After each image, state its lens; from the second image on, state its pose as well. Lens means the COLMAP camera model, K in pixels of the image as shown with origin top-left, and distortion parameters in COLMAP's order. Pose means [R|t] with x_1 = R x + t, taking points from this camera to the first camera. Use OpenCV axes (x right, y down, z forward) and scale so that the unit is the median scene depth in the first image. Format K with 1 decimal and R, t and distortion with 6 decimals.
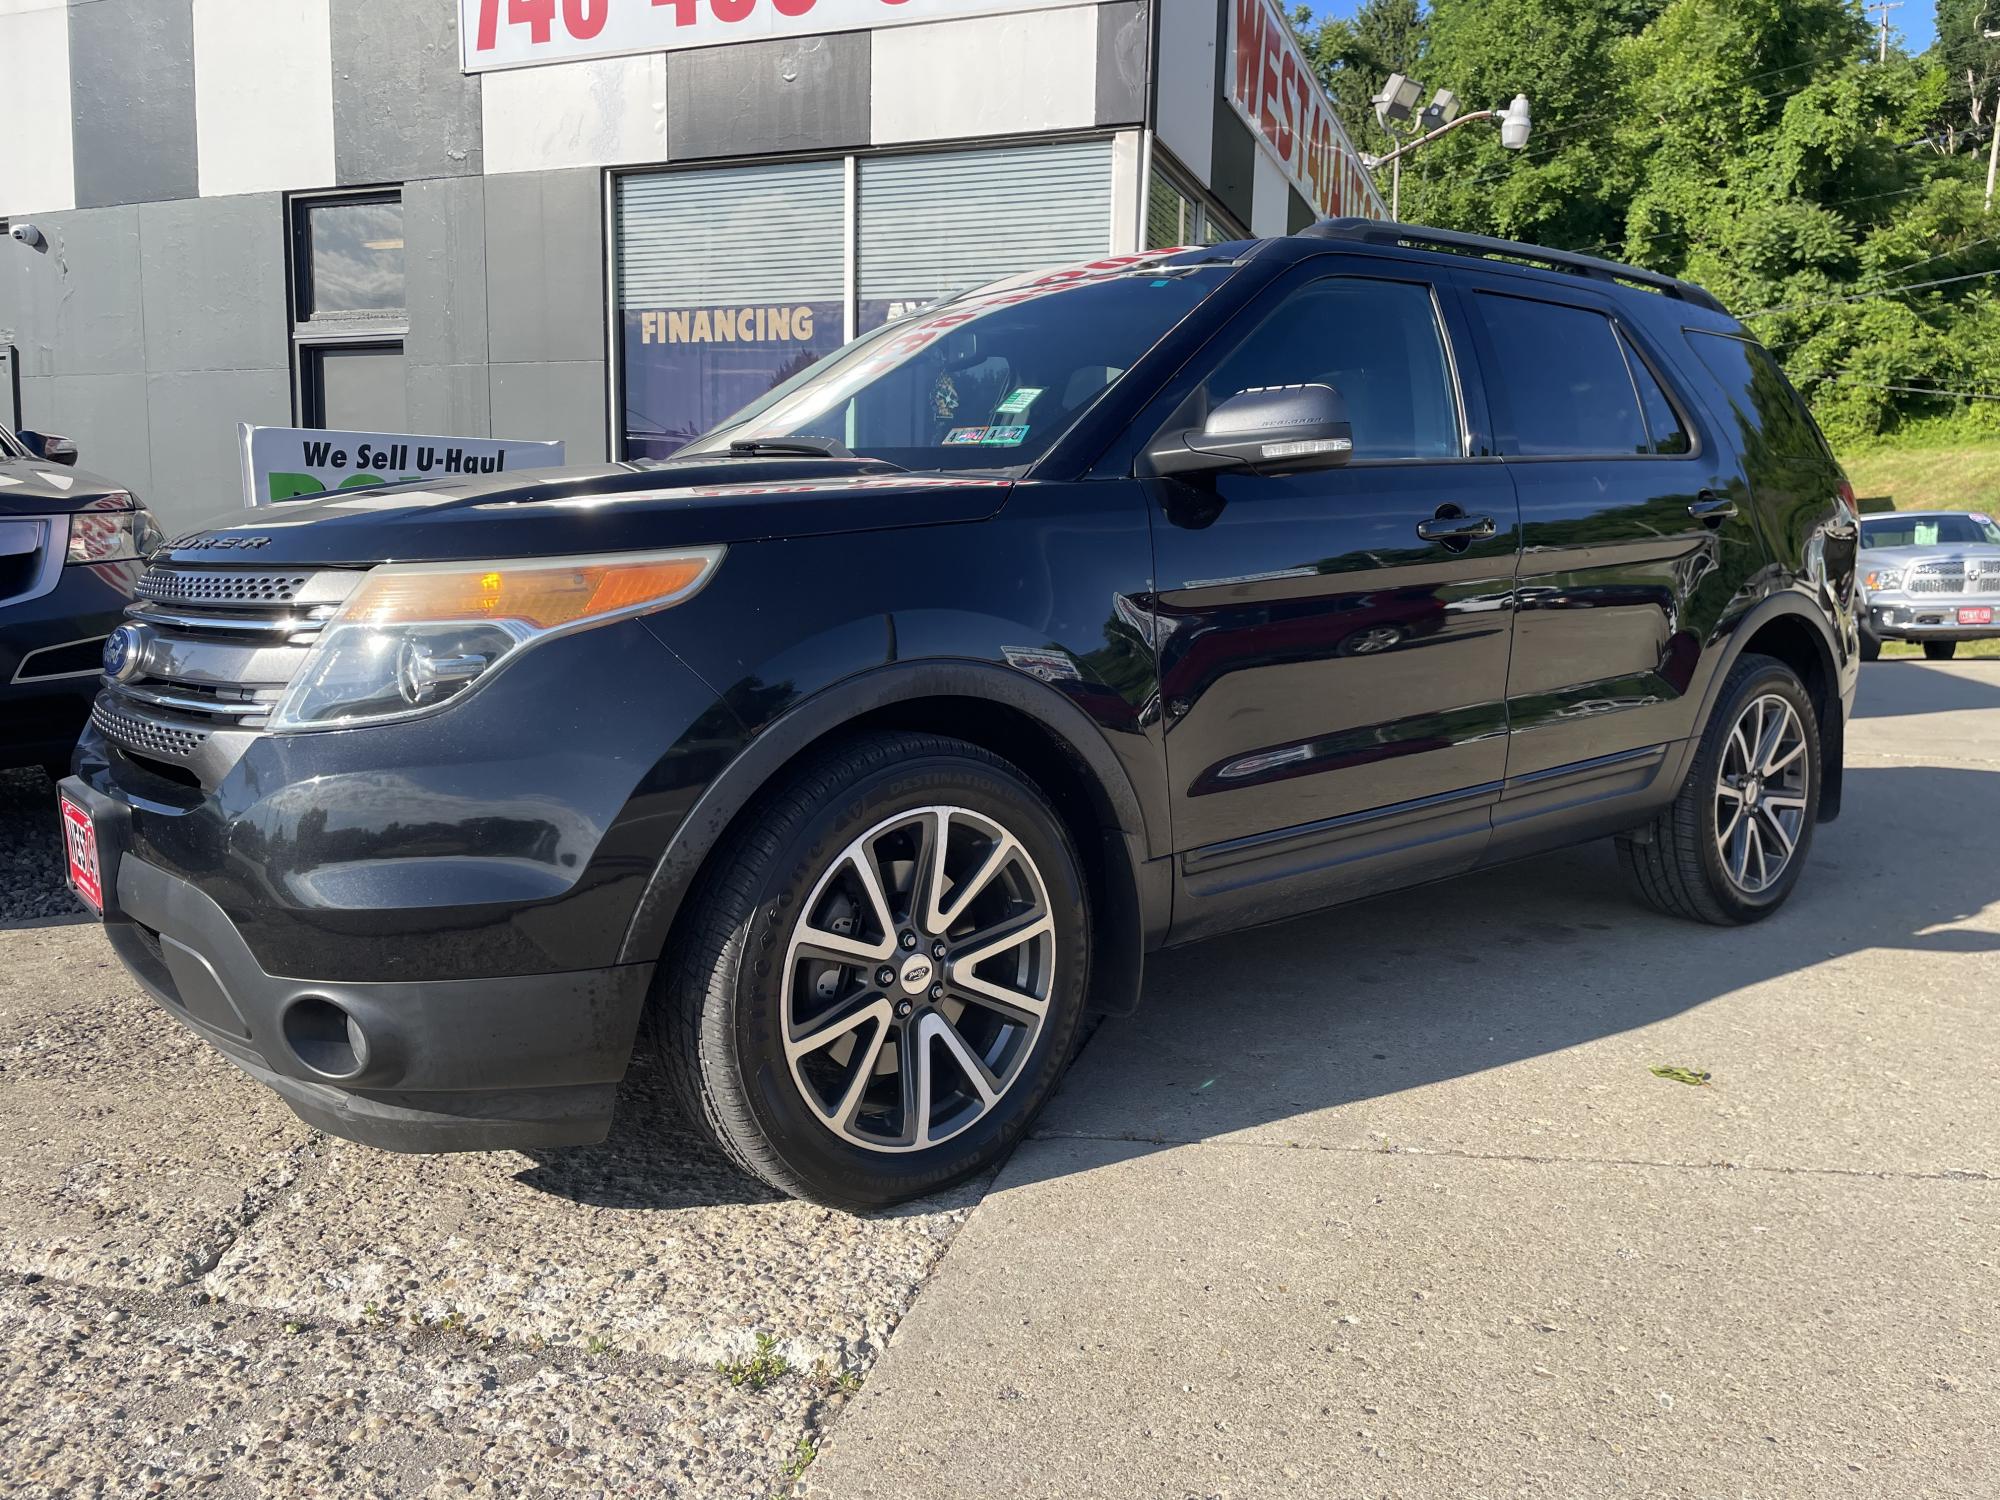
lens RADIAL K [[1516.8, 0, 1008.6], [0, 1516.8, 732.1], [0, 0, 1]] dist [0.086695, -0.112248]
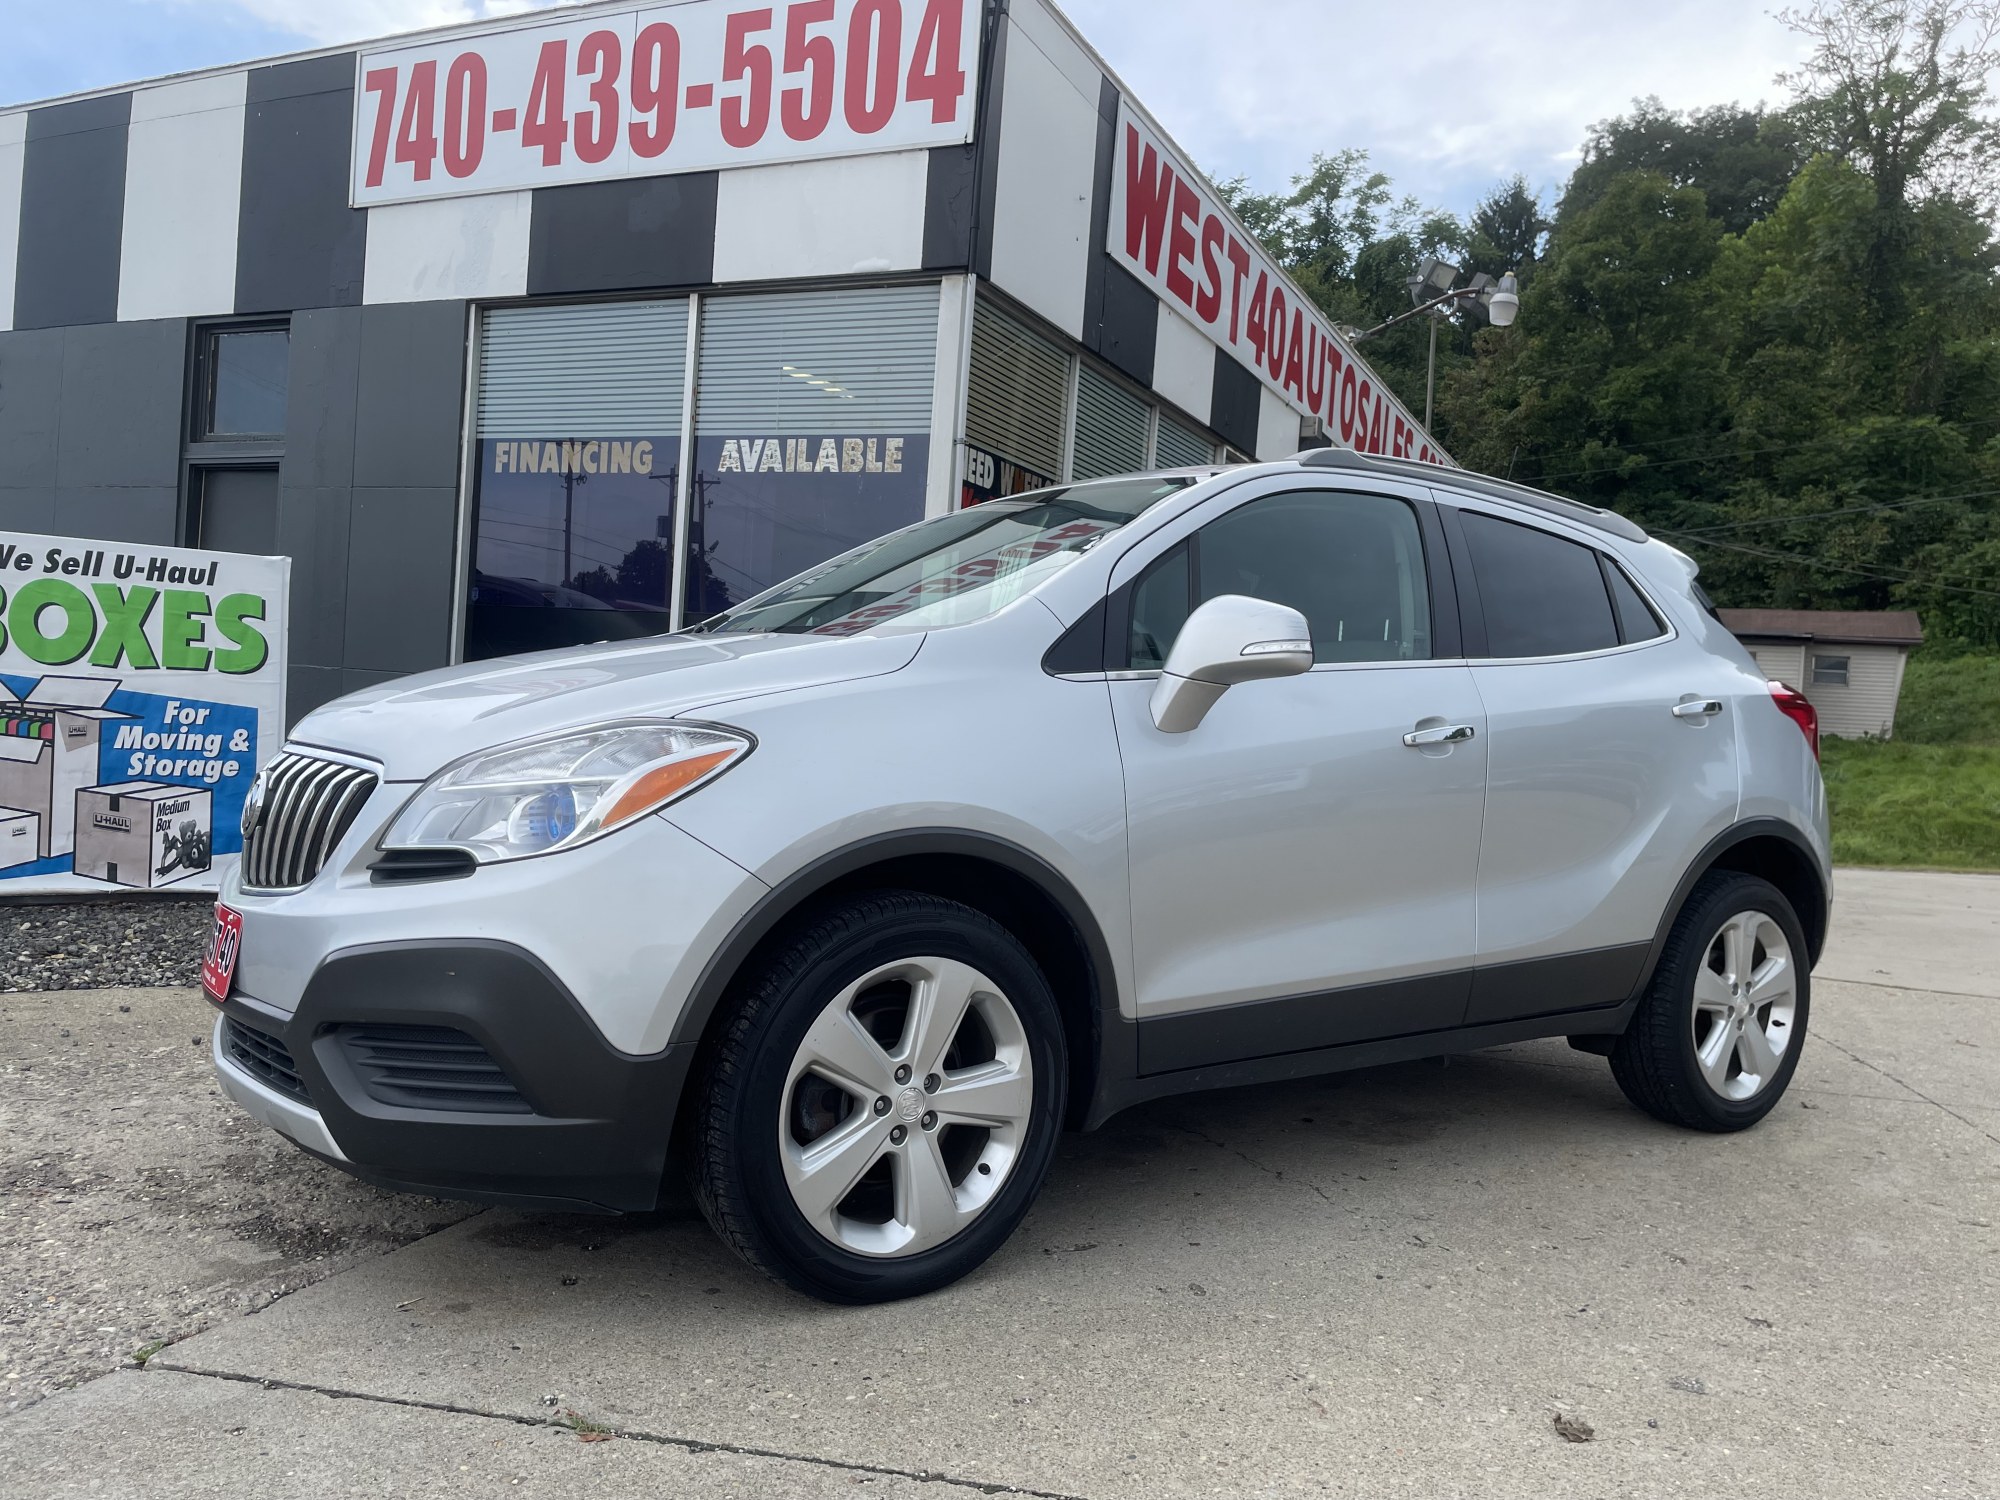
lens RADIAL K [[1516.8, 0, 1003.2], [0, 1516.8, 738.9], [0, 0, 1]] dist [0.086695, -0.112248]
pose [[0.995393, 0.051306, -0.080995, 0.181126], [-0.059337, 0.993207, -0.100091, -0.003975], [0.075310, 0.104436, 0.991676, 0.064039]]
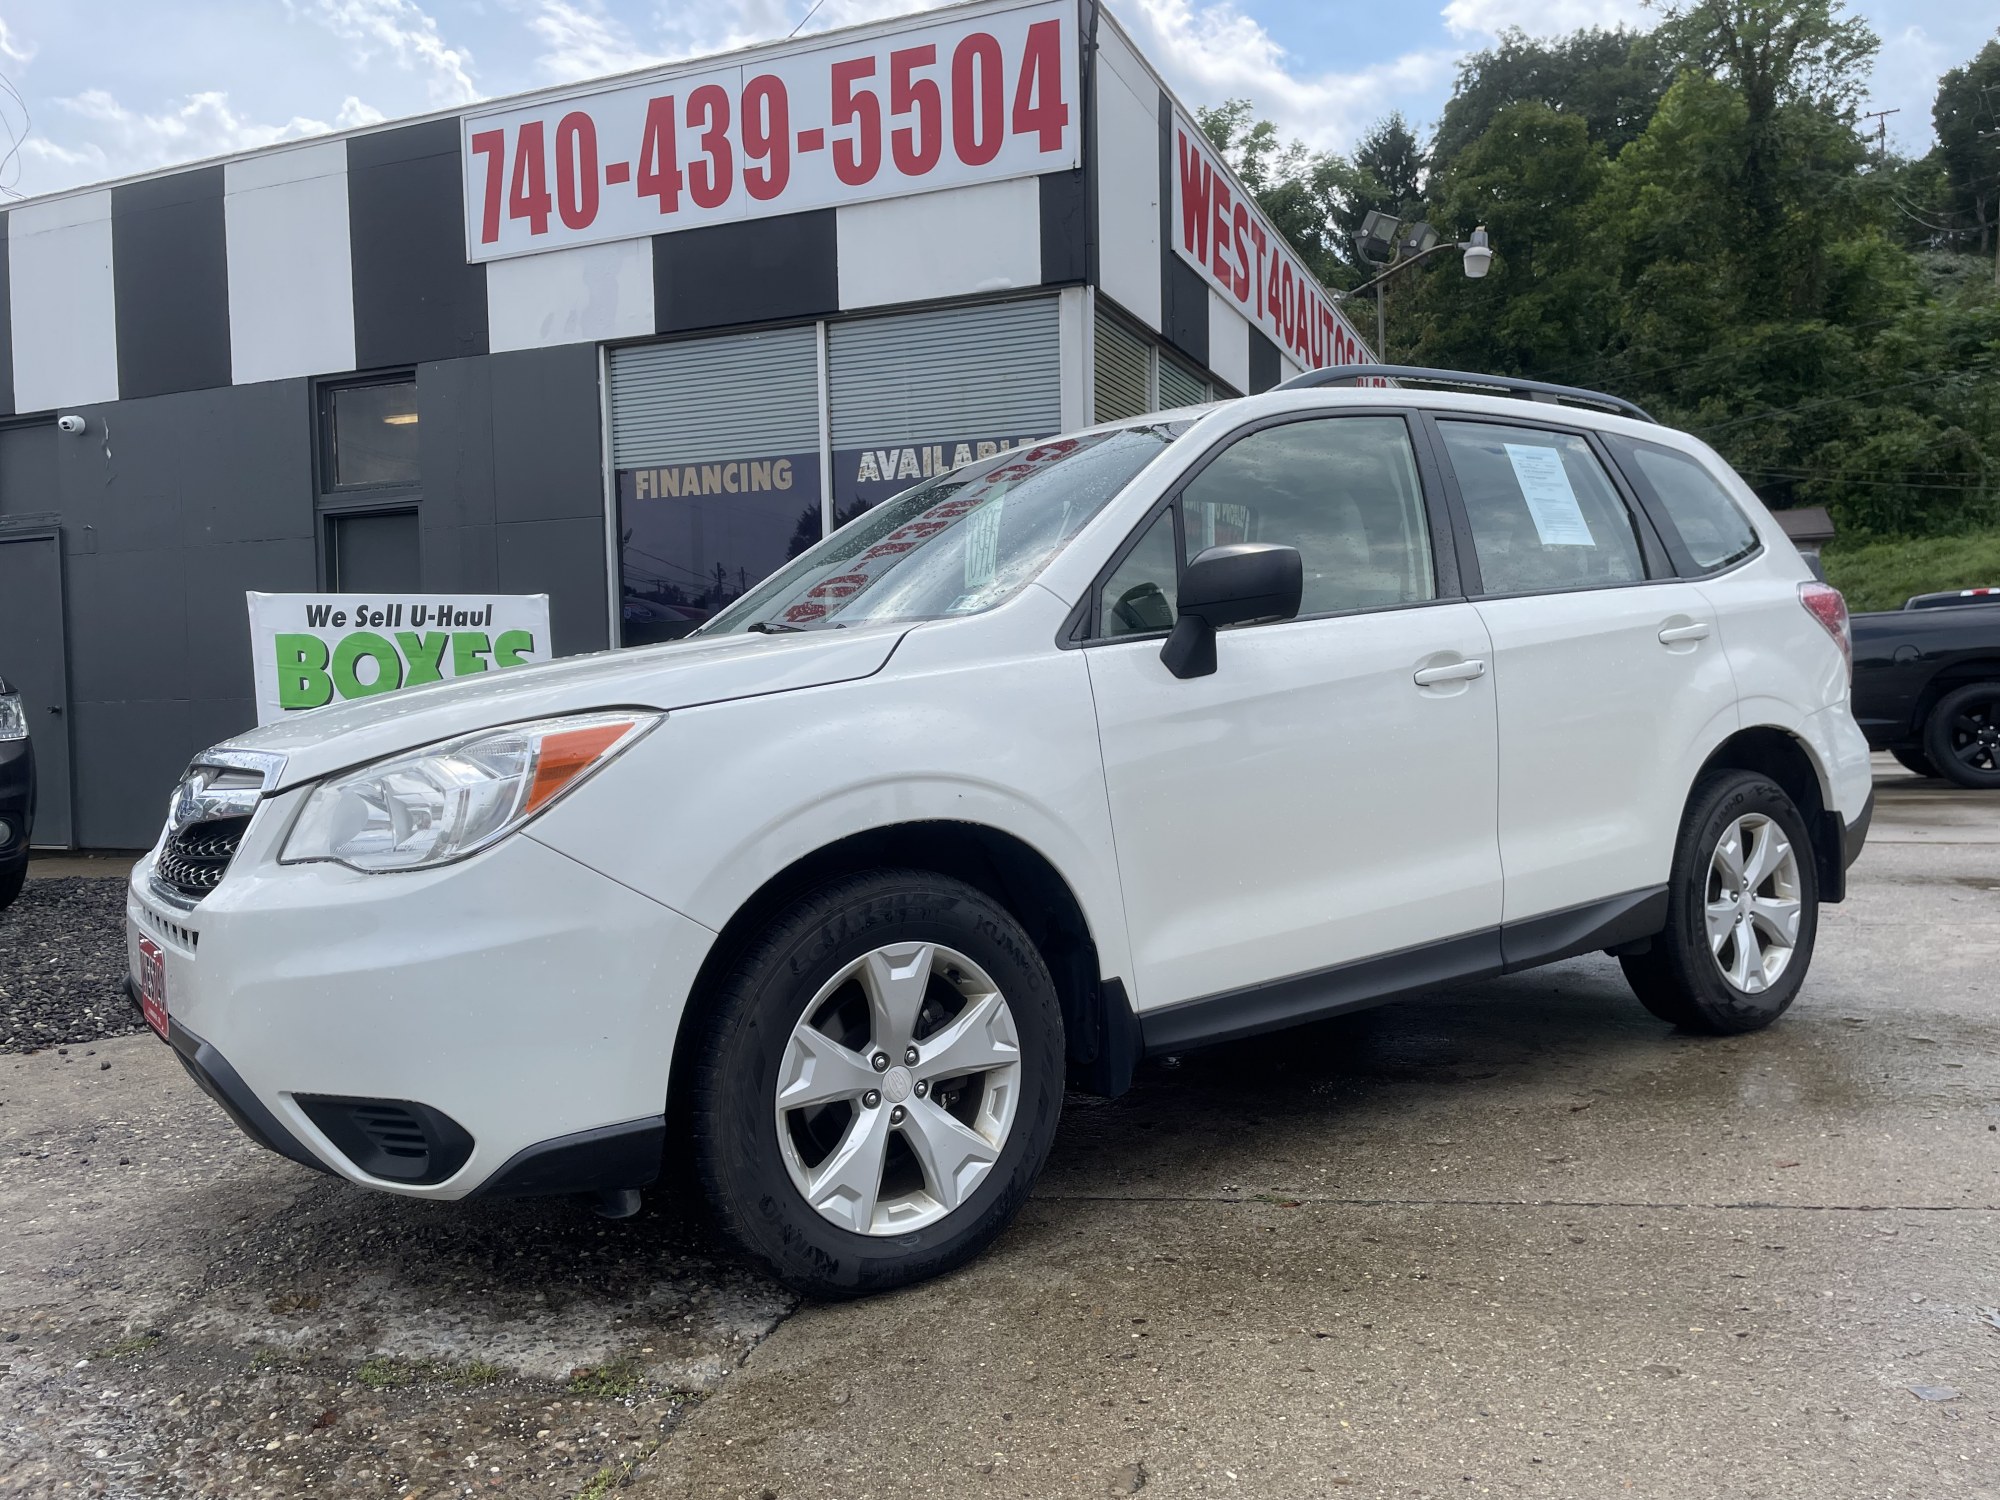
lens RADIAL K [[1516.8, 0, 998.6], [0, 1516.8, 732.2], [0, 0, 1]] dist [0.086695, -0.112248]
pose [[0.998665, -0.040254, -0.032355, 0.043260], [0.037390, 0.995702, -0.084727, 0.008632], [0.035627, 0.083404, 0.995879, -0.043492]]
